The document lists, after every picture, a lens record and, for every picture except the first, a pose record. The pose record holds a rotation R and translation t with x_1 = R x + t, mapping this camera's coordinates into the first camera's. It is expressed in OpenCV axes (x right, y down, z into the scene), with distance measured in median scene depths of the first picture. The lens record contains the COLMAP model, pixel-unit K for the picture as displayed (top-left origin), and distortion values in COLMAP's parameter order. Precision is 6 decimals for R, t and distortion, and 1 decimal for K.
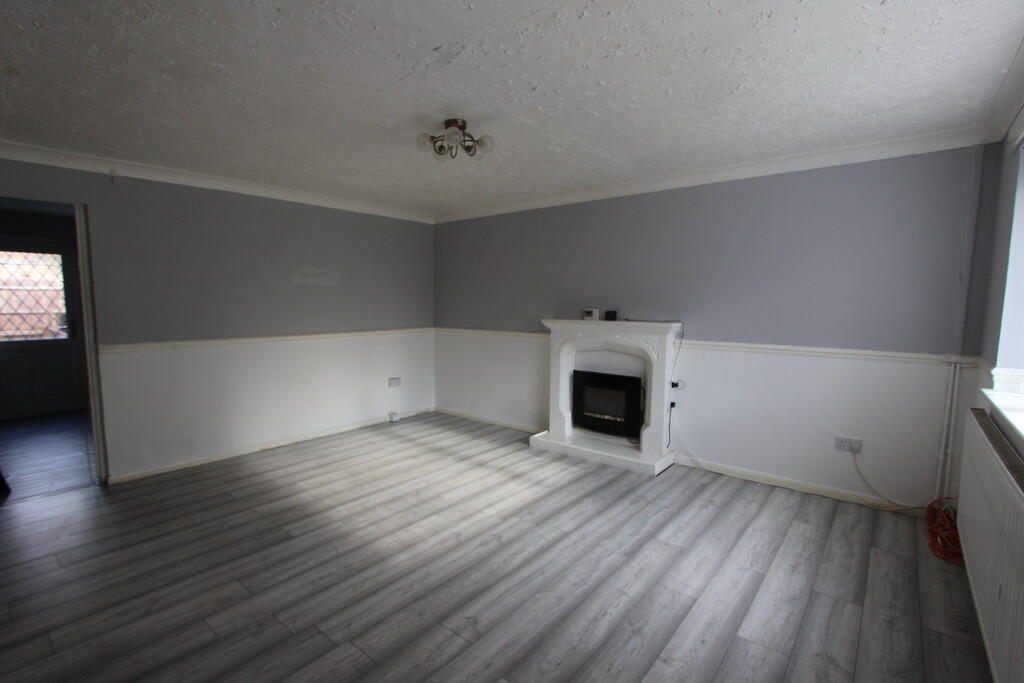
lens RADIAL K [[474.9, 0, 515.8], [0, 474.9, 343.6], [0, 0, 1]] dist [-0.001456, -0.000014]
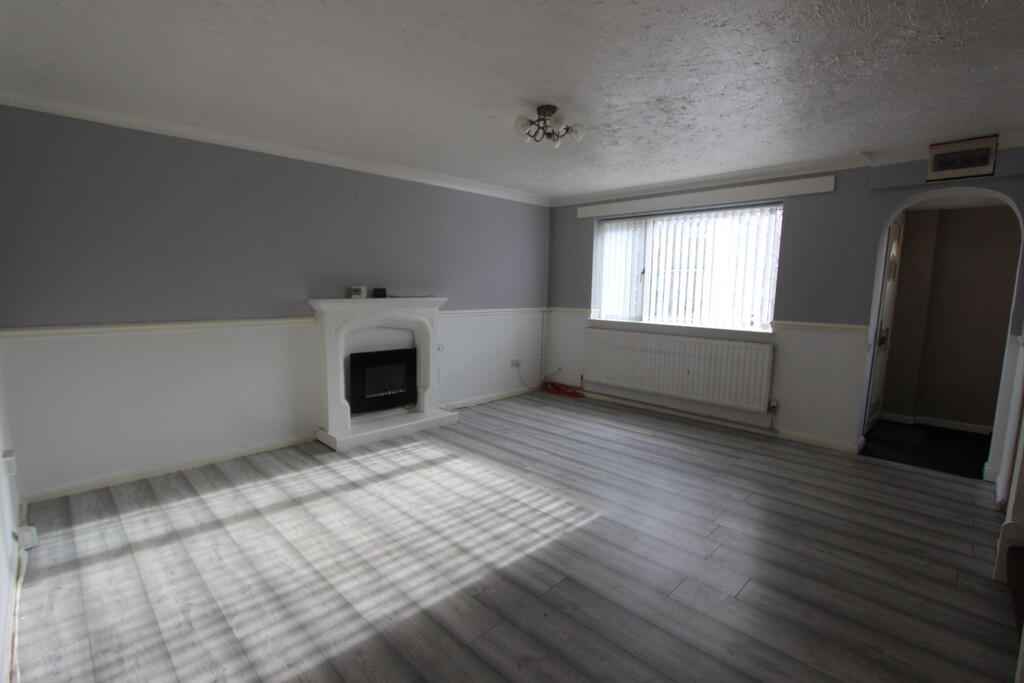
lens RADIAL K [[474.9, 0, 515.1], [0, 474.9, 341.3], [0, 0, 1]] dist [-0.001456, -0.000014]
pose [[0.096461, -0.124941, 0.987464, -0.828601], [0.071470, 0.990399, 0.118331, -0.059888], [-0.992768, 0.059159, 0.104464, 0.660614]]
